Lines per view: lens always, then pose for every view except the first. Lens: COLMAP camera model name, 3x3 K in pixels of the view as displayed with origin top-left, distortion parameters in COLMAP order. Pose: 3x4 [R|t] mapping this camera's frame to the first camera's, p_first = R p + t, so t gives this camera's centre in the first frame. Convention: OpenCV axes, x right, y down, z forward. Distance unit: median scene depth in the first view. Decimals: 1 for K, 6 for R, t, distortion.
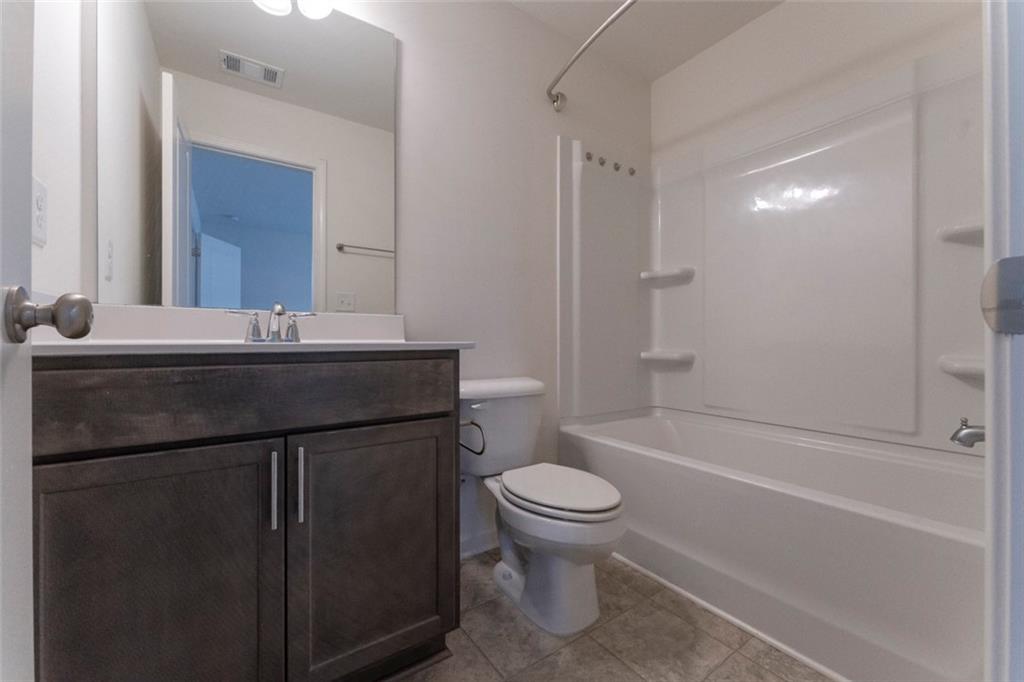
lens RADIAL K [[410.6, 0, 511.3], [0, 410.6, 345.8], [0, 0, 1]] dist [0.000925, -0.000222]
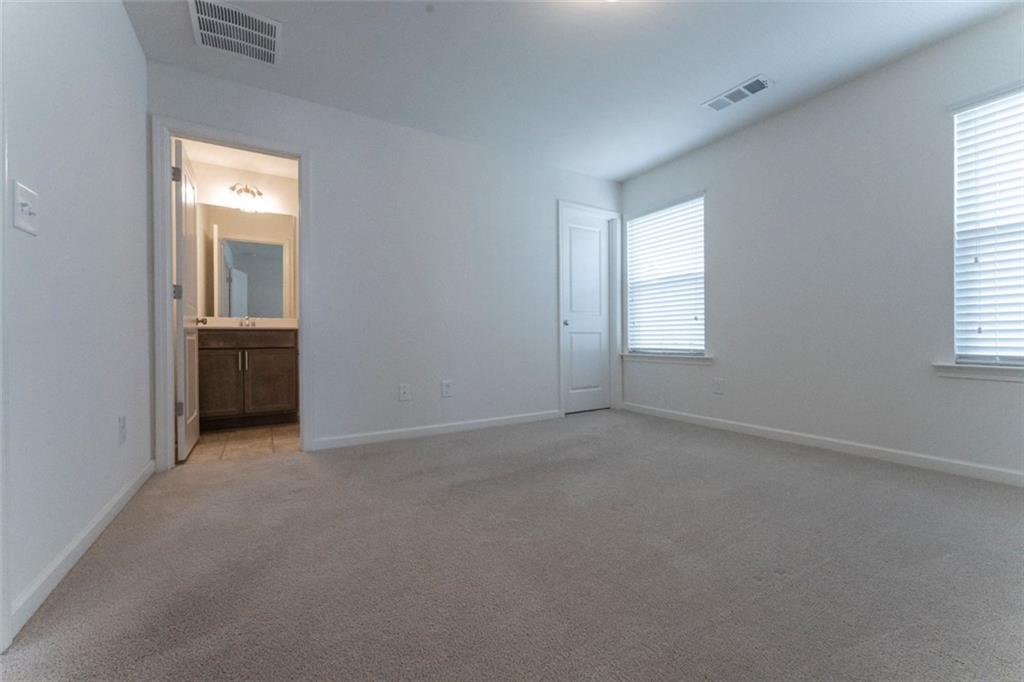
lens RADIAL K [[410.6, 0, 513.8], [0, 410.6, 339.0], [0, 0, 1]] dist [0.000925, -0.000222]
pose [[0.997951, 0.002212, -0.063944, 1.724105], [-0.002120, 0.999997, 0.001506, 0.078979], [0.063947, -0.001368, 0.997952, -2.085239]]
